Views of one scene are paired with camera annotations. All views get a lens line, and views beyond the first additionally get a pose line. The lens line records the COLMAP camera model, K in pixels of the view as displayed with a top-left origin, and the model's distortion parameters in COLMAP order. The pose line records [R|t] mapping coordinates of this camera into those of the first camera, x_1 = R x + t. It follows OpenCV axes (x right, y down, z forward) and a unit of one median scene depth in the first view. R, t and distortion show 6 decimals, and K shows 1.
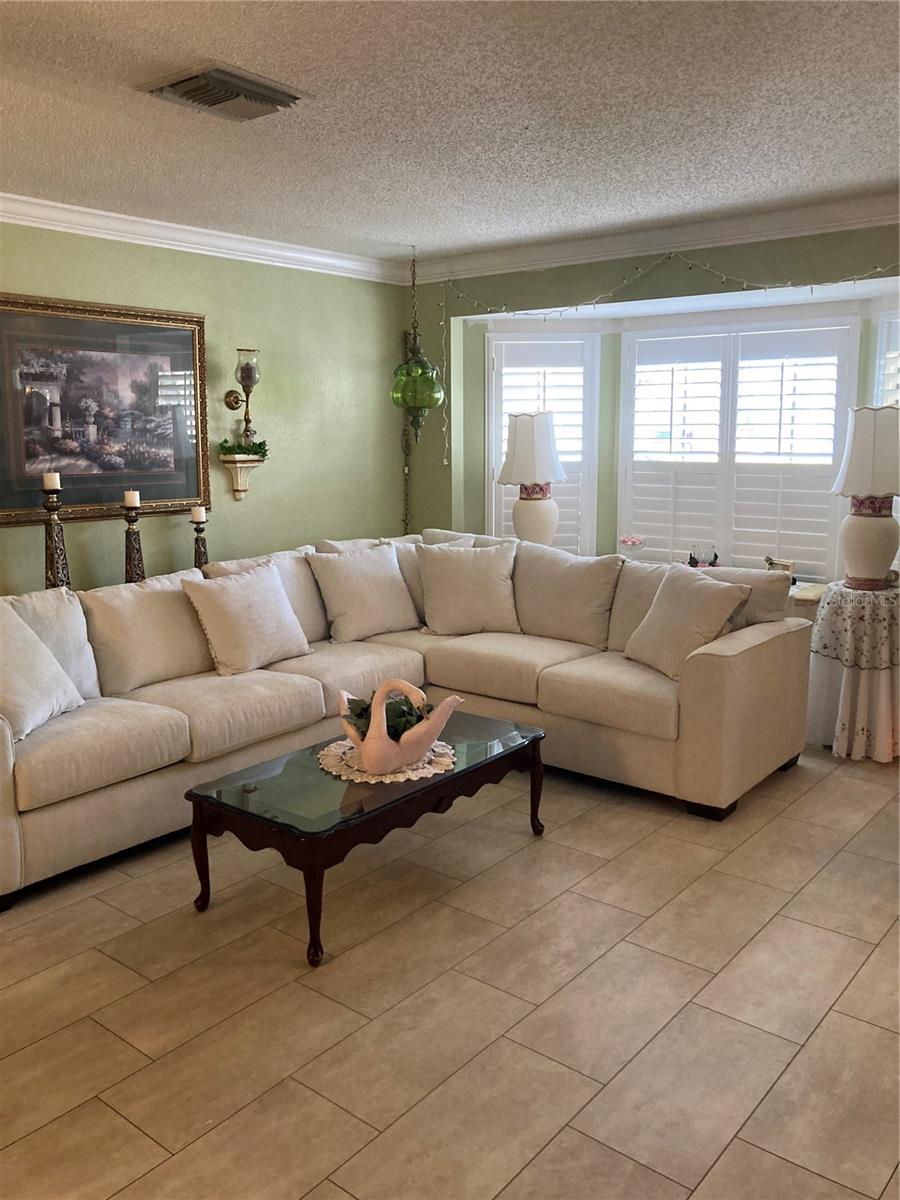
lens RADIAL K [[989.0, 0, 446.6], [0, 989.0, 601.9], [0, 0, 1]] dist [0.052326, -0.023636]
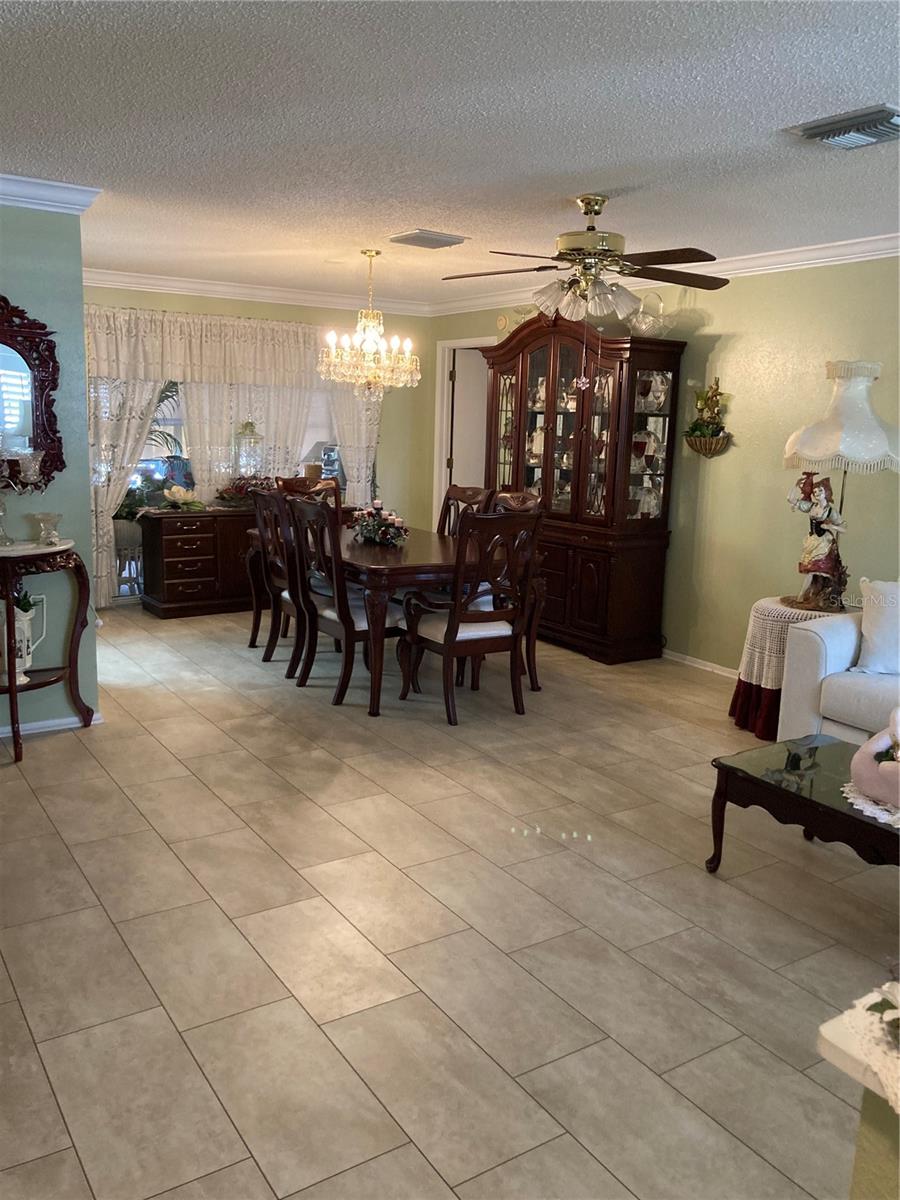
lens RADIAL K [[967.8, 0, 450.0], [0, 967.8, 600.0], [0, 0, 1]] dist [0.060958, -0.142867]
pose [[-0.300823, 0.173507, -0.937764, 1.096862], [-0.197622, 0.950626, 0.239282, -0.175065], [0.932980, 0.257304, -0.251681, 1.017939]]
